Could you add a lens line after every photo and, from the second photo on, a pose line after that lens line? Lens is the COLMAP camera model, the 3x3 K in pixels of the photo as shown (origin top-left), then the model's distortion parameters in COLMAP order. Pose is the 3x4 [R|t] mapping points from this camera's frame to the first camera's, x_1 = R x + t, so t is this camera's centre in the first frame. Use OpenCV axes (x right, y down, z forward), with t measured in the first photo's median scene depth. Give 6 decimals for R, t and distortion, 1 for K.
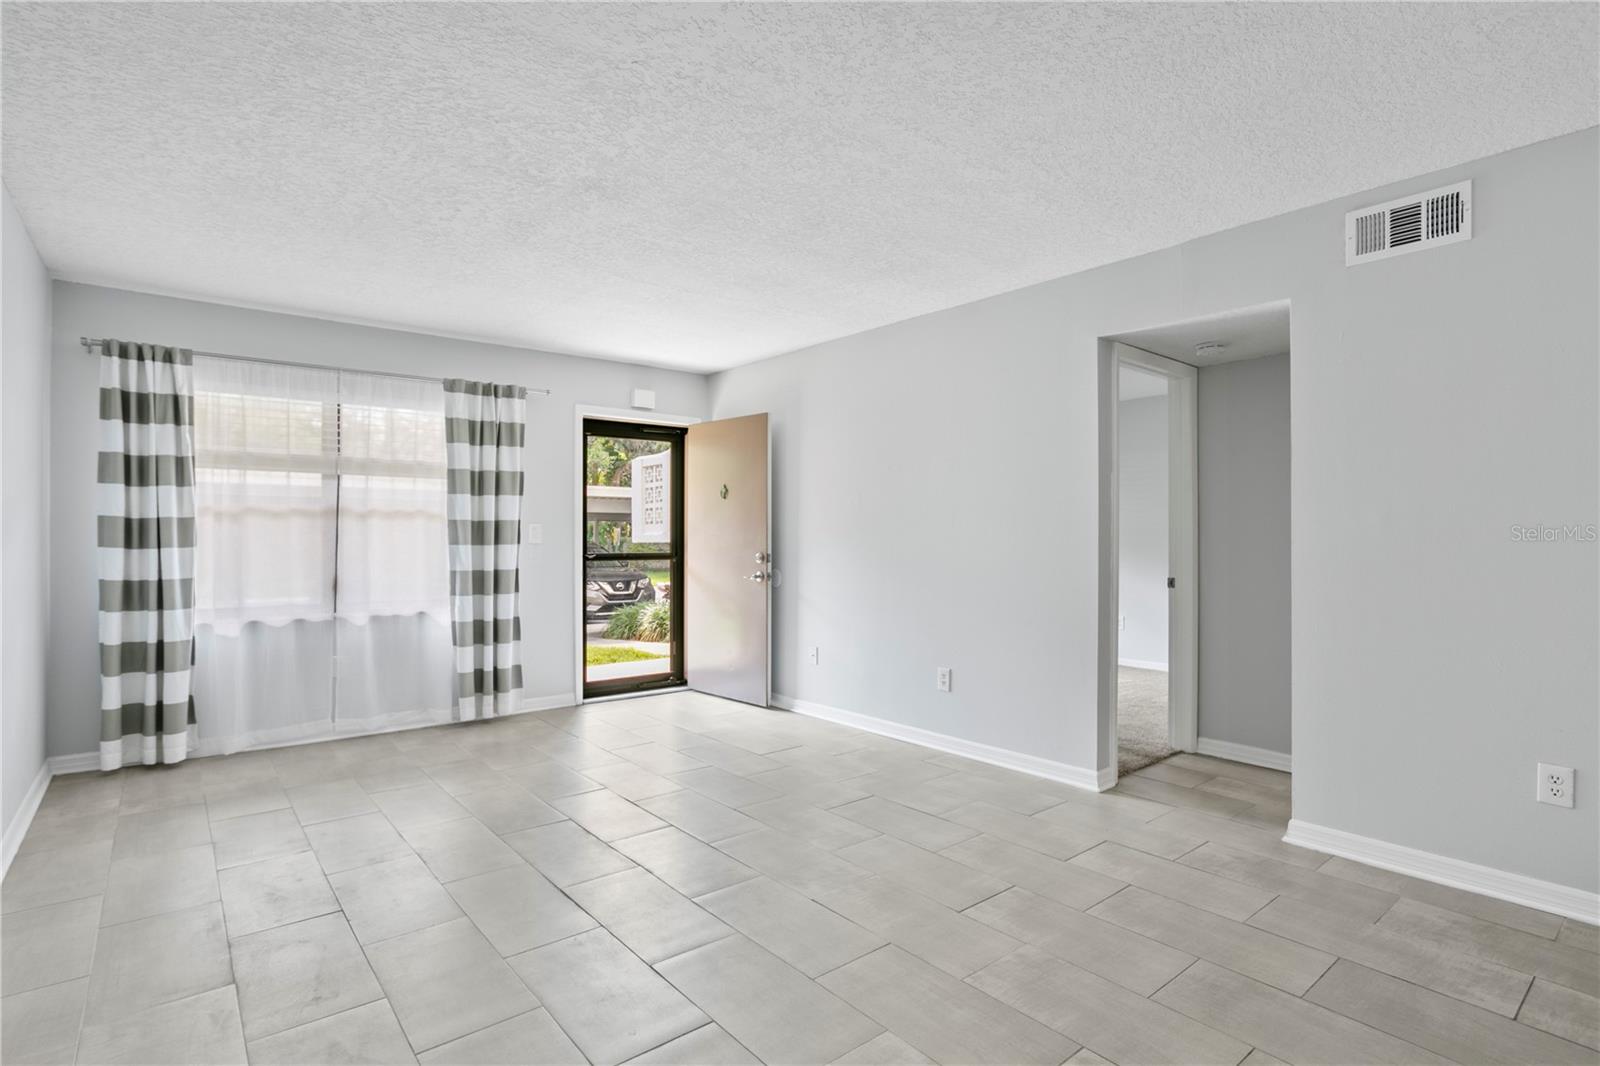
lens RADIAL K [[803.5, 0, 791.7], [0, 803.5, 535.9], [0, 0, 1]] dist [-0.034640, 0.014419]
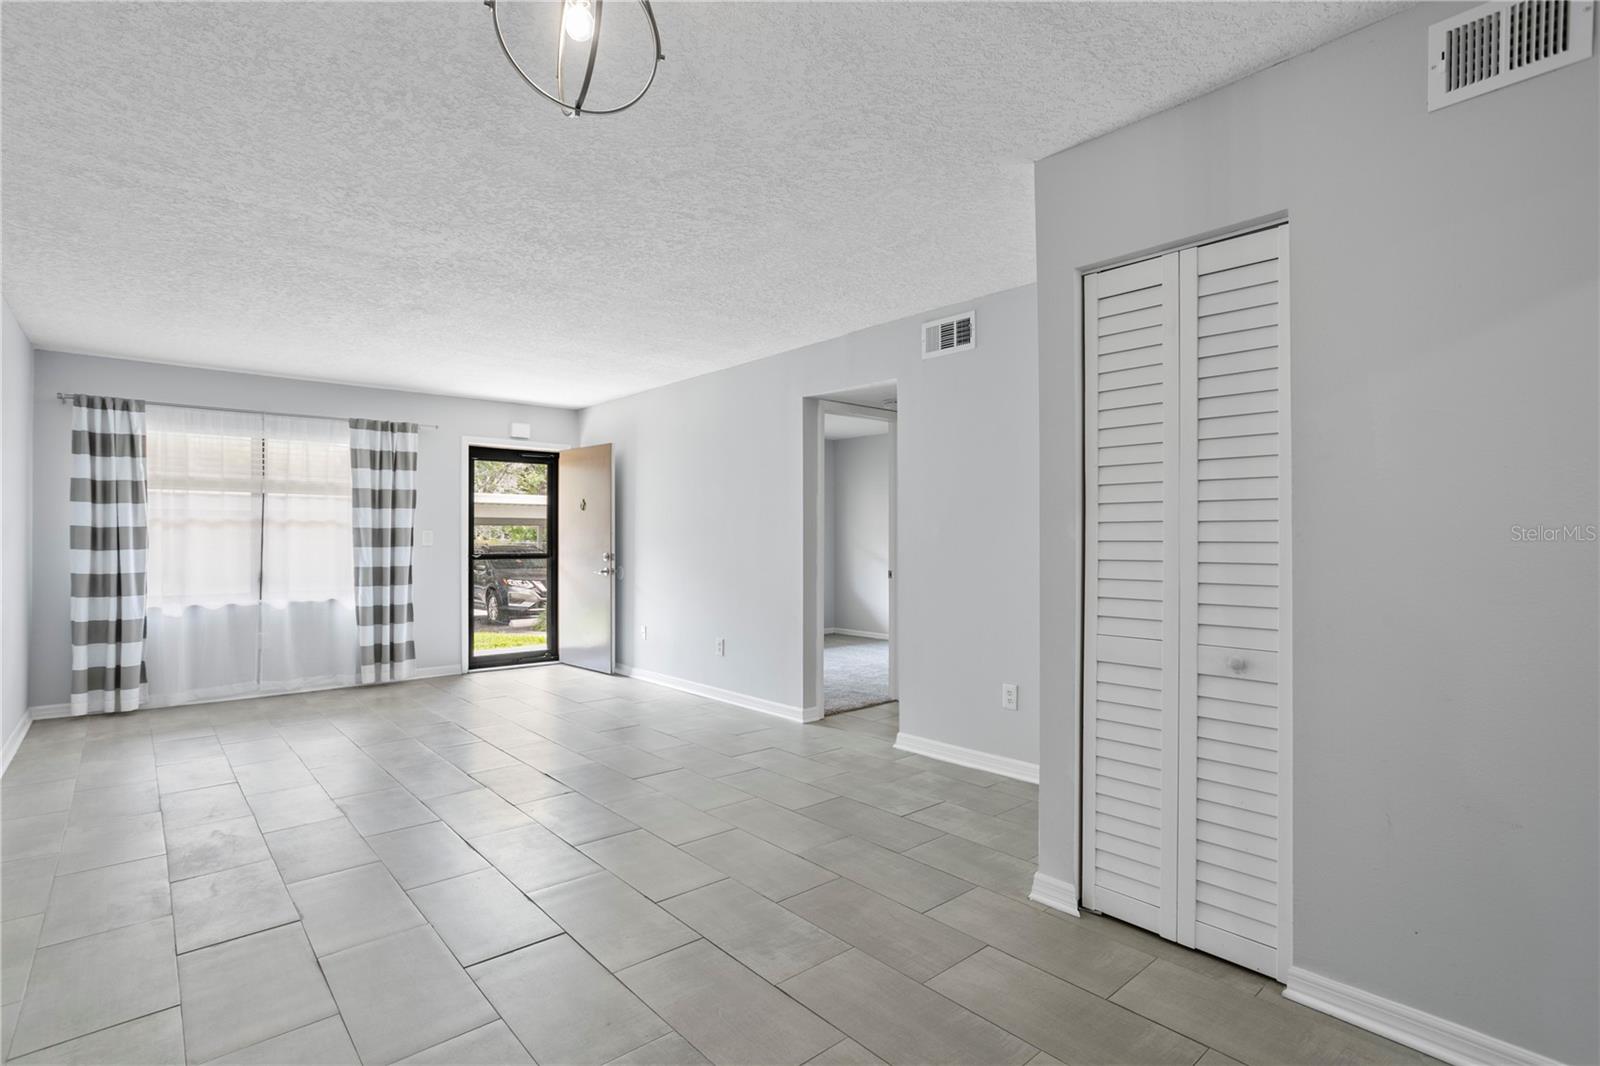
lens RADIAL K [[779.6, 0, 777.8], [0, 779.6, 534.0], [0, 0, 1]] dist [-0.016979, 0.014575]
pose [[0.999710, -0.001590, 0.024014, 0.279937], [0.001740, 0.999979, -0.006222, -0.001242], [-0.024003, 0.006262, 0.999692, -0.335171]]
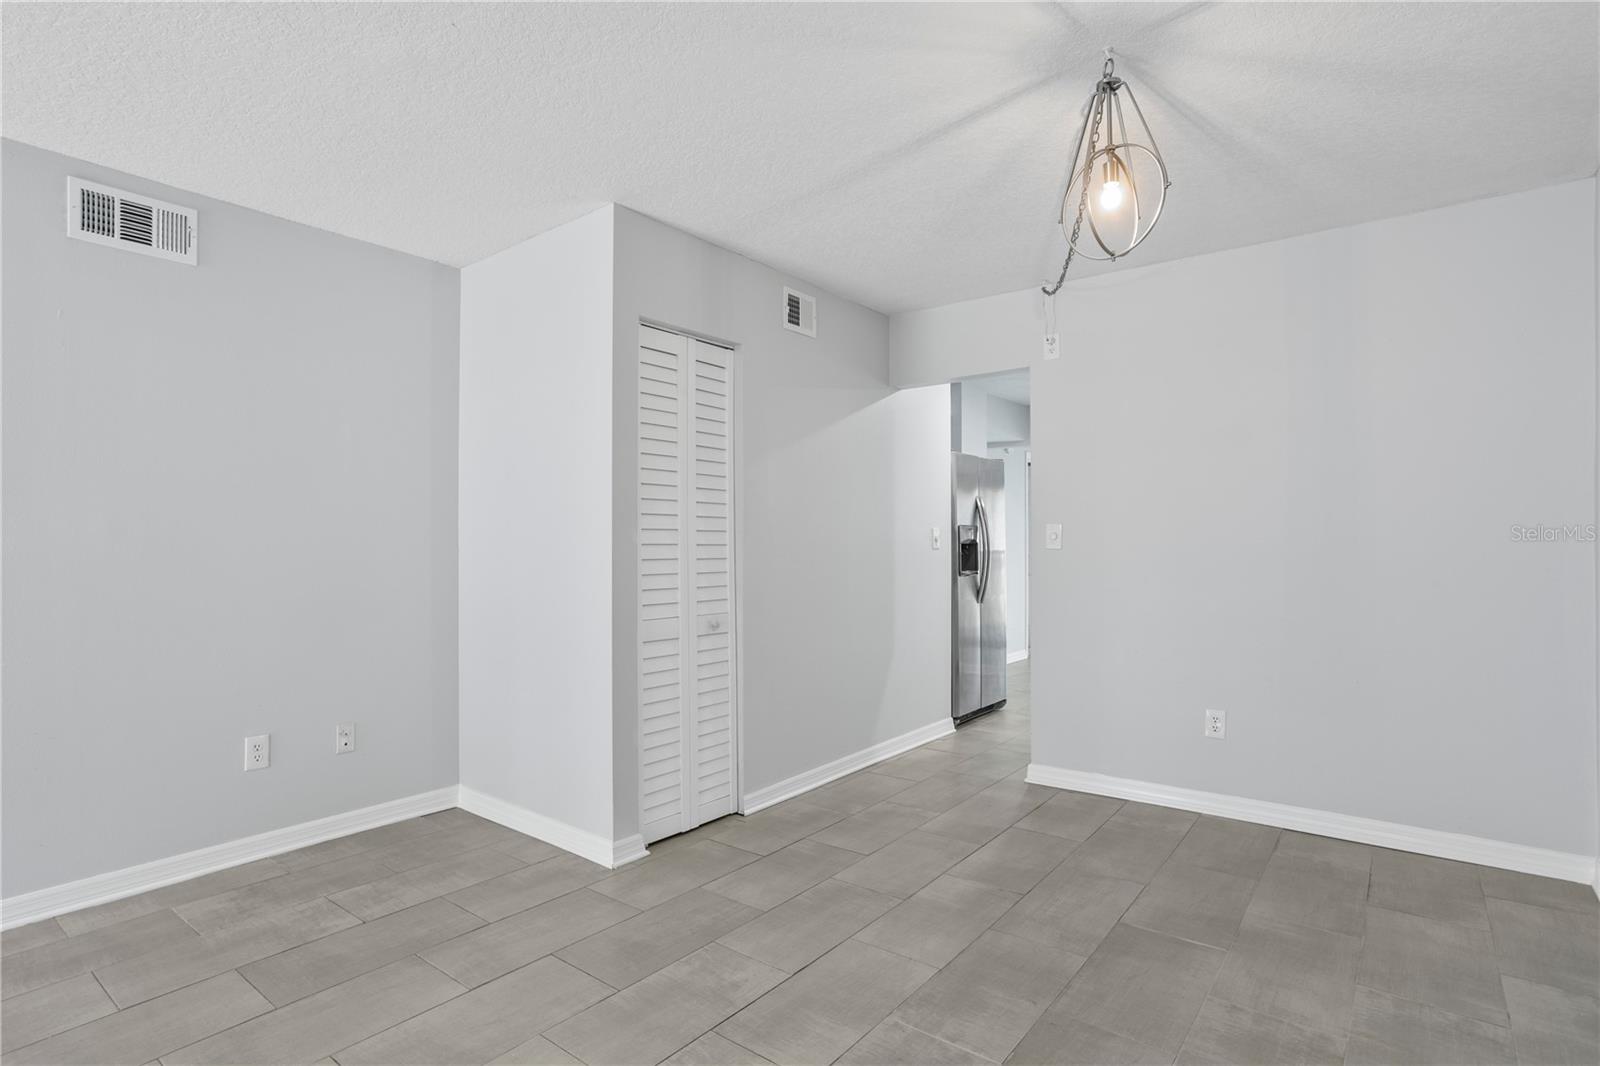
lens RADIAL K [[803.5, 0, 793.2], [0, 803.5, 545.8], [0, 0, 1]] dist [-0.034640, 0.014419]
pose [[-0.215037, -0.004906, 0.976594, -0.227320], [0.000641, 0.999986, 0.005165, -0.001608], [-0.976606, 0.001737, -0.215031, 0.281559]]
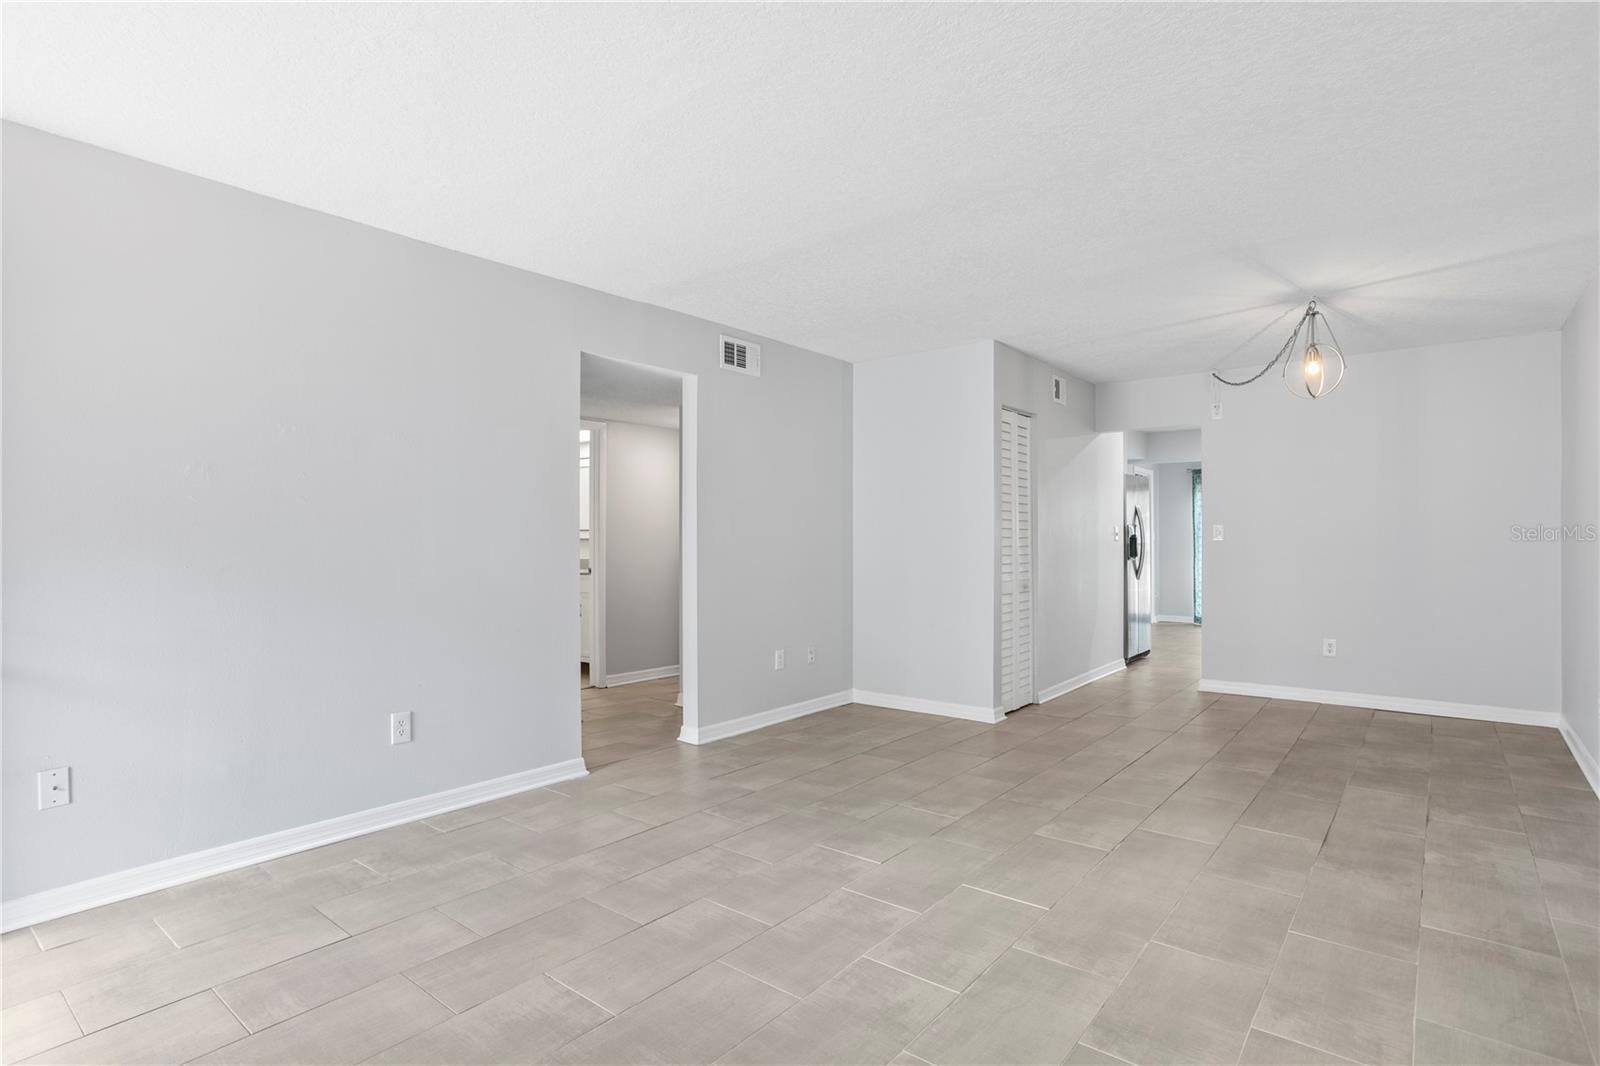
lens RADIAL K [[803.5, 0, 792.1], [0, 803.5, 540.2], [0, 0, 1]] dist [-0.034640, 0.014419]
pose [[-0.203266, 0.001455, 0.979123, -0.651538], [0.003442, 0.999994, -0.000772, 0.006220], [-0.979118, 0.003213, -0.203269, 0.848756]]
